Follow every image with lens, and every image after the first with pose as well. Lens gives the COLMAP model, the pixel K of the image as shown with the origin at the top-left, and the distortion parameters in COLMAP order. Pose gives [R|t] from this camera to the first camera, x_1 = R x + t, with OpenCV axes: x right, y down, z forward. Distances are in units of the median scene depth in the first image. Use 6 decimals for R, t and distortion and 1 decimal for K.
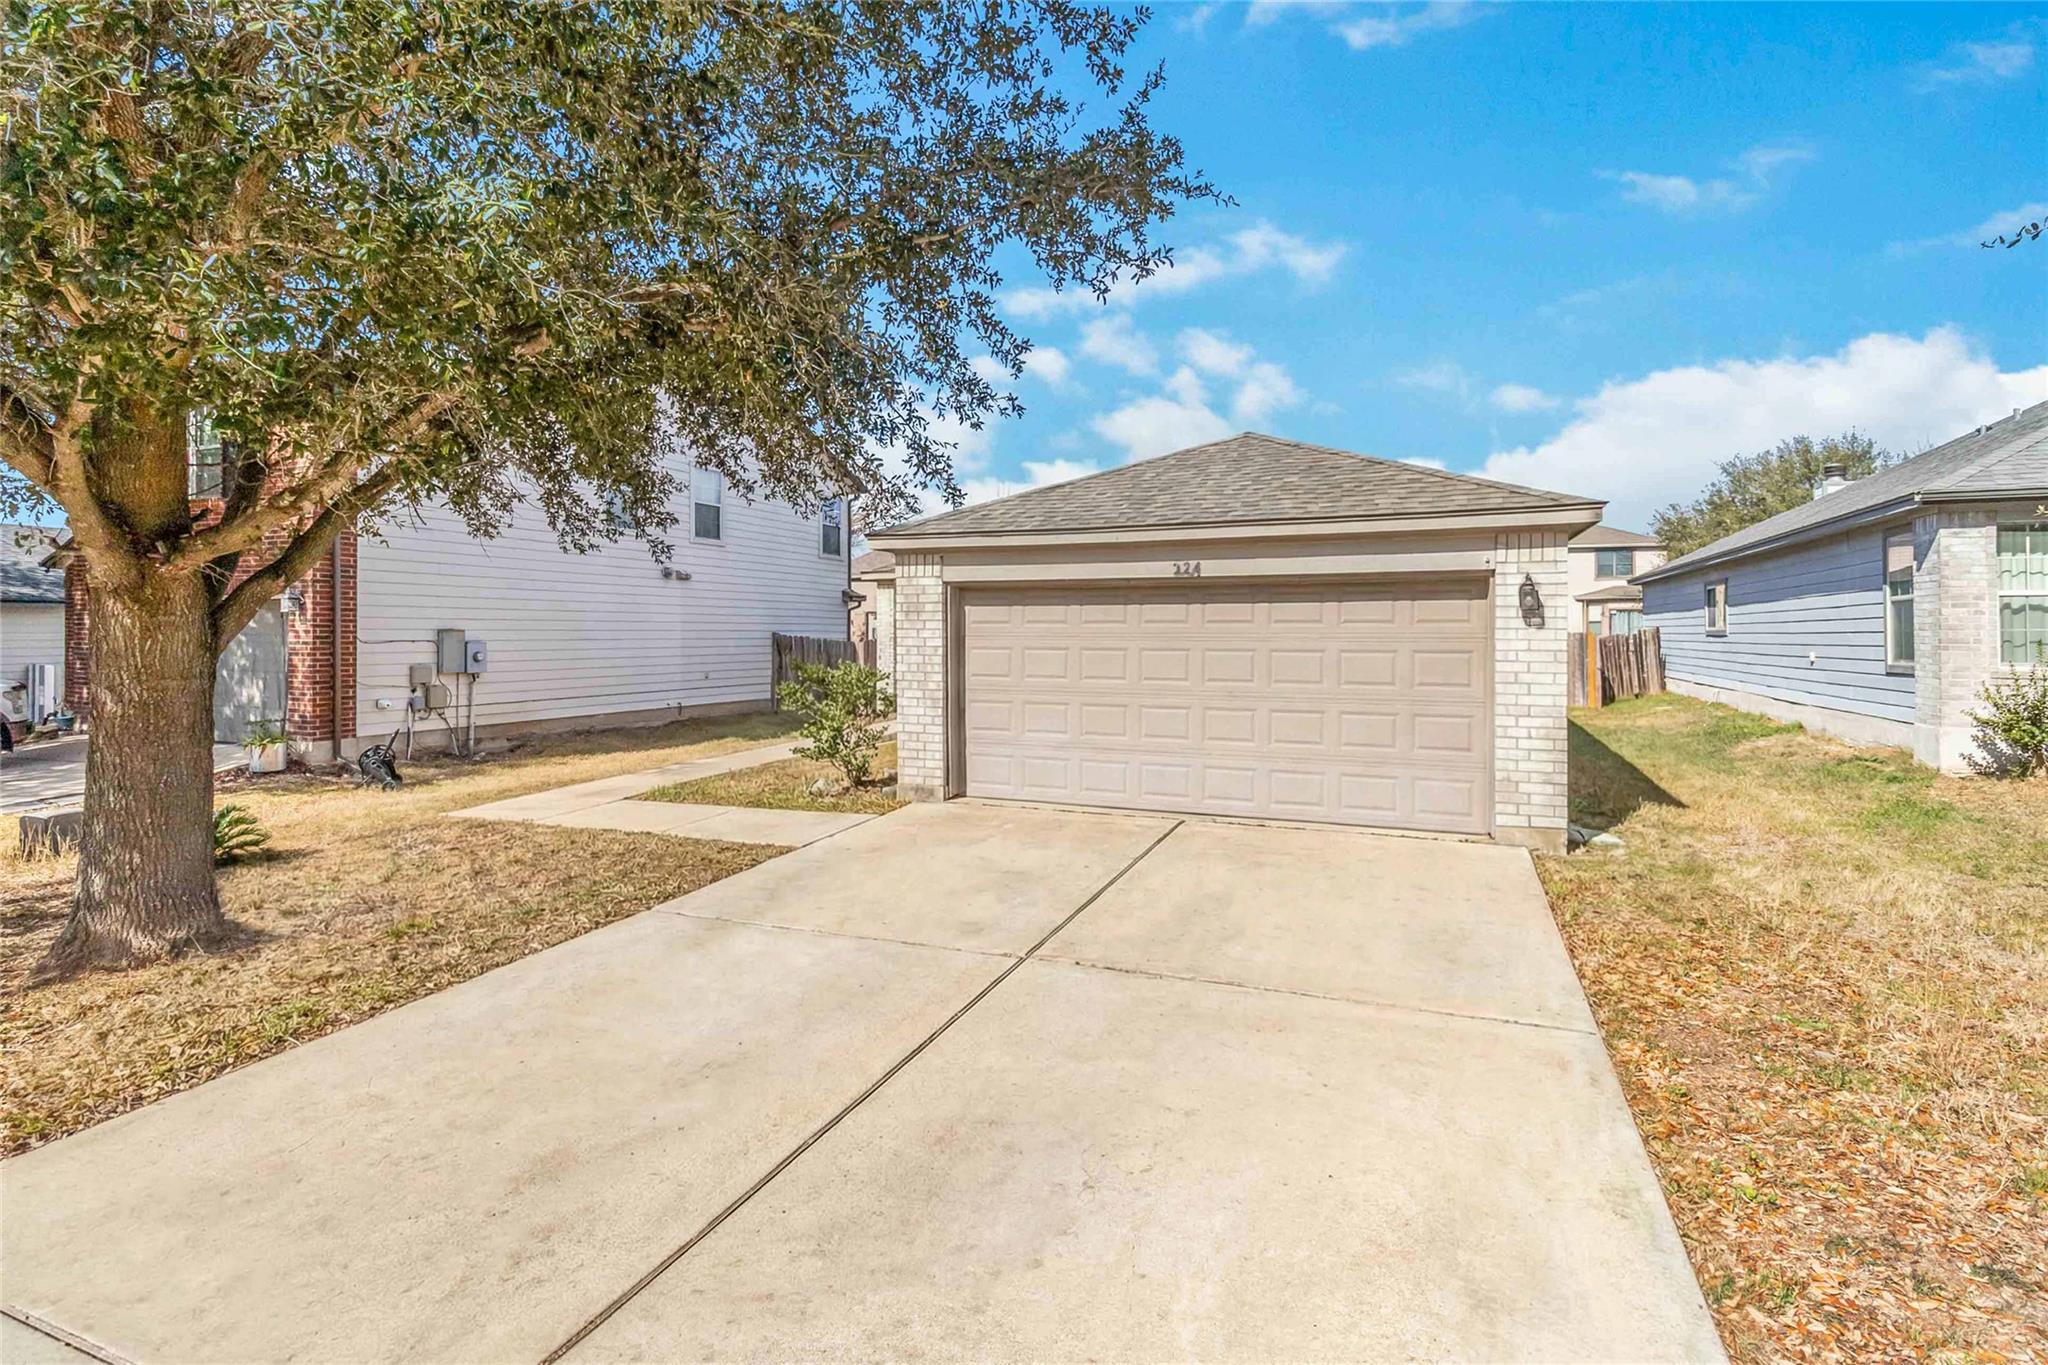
lens RADIAL K [[979.6, 0, 1010.7], [0, 979.6, 629.8], [0, 0, 1]] dist [0.001476, 0.001680]
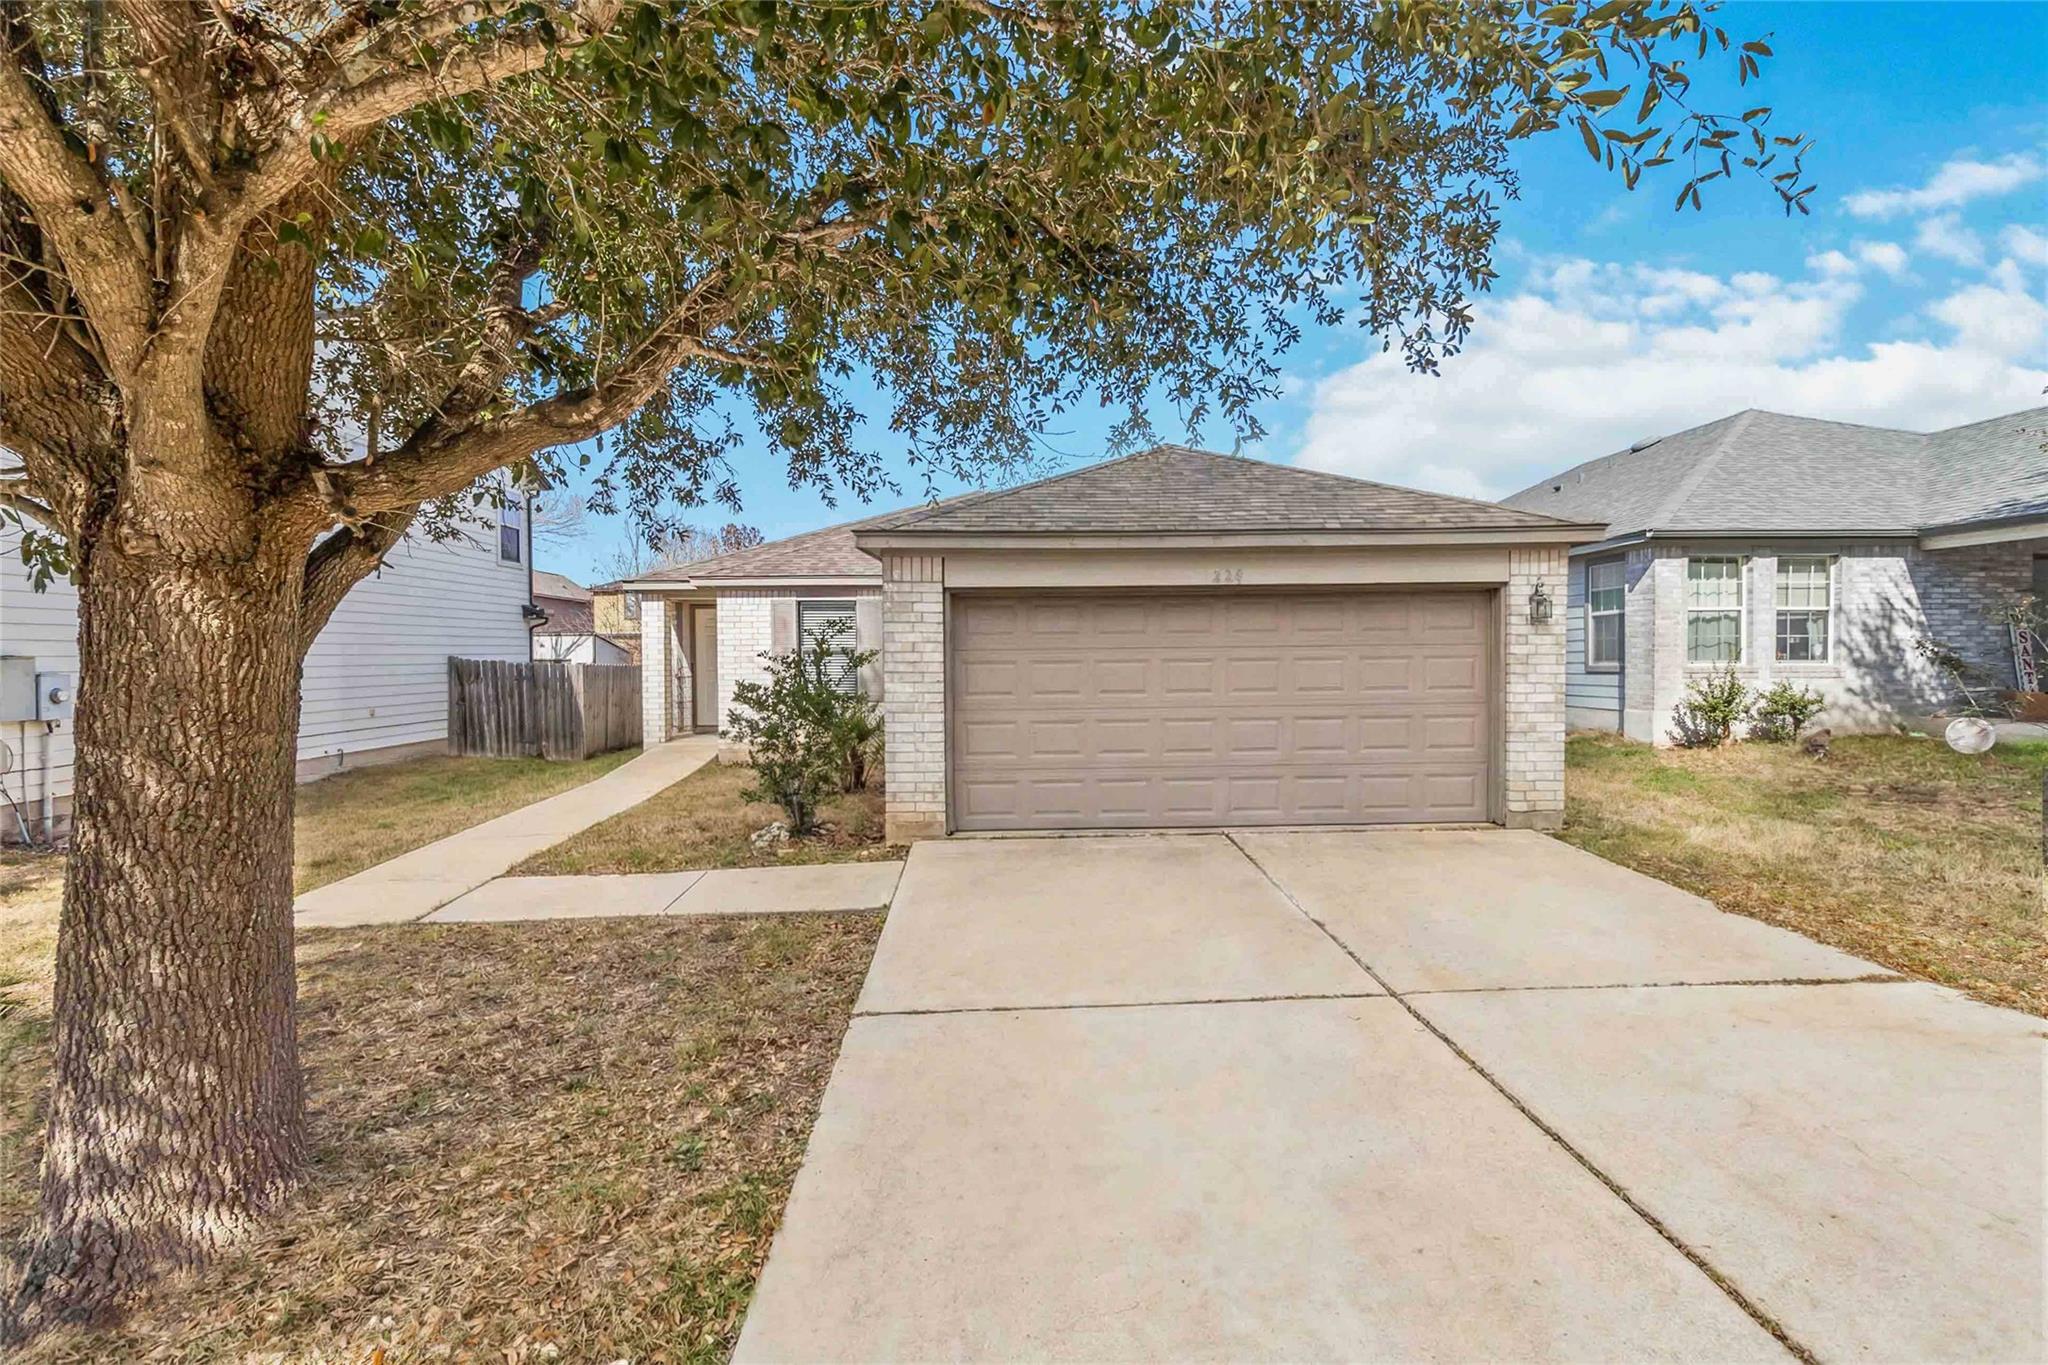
lens RADIAL K [[979.6, 0, 1022.7], [0, 979.6, 677.7], [0, 0, 1]] dist [0.001476, 0.001680]
pose [[0.909341, -0.024123, 0.415353, -0.355272], [0.012616, 0.999457, 0.030426, 0.004570], [-0.415861, -0.022427, 0.909152, 0.173463]]
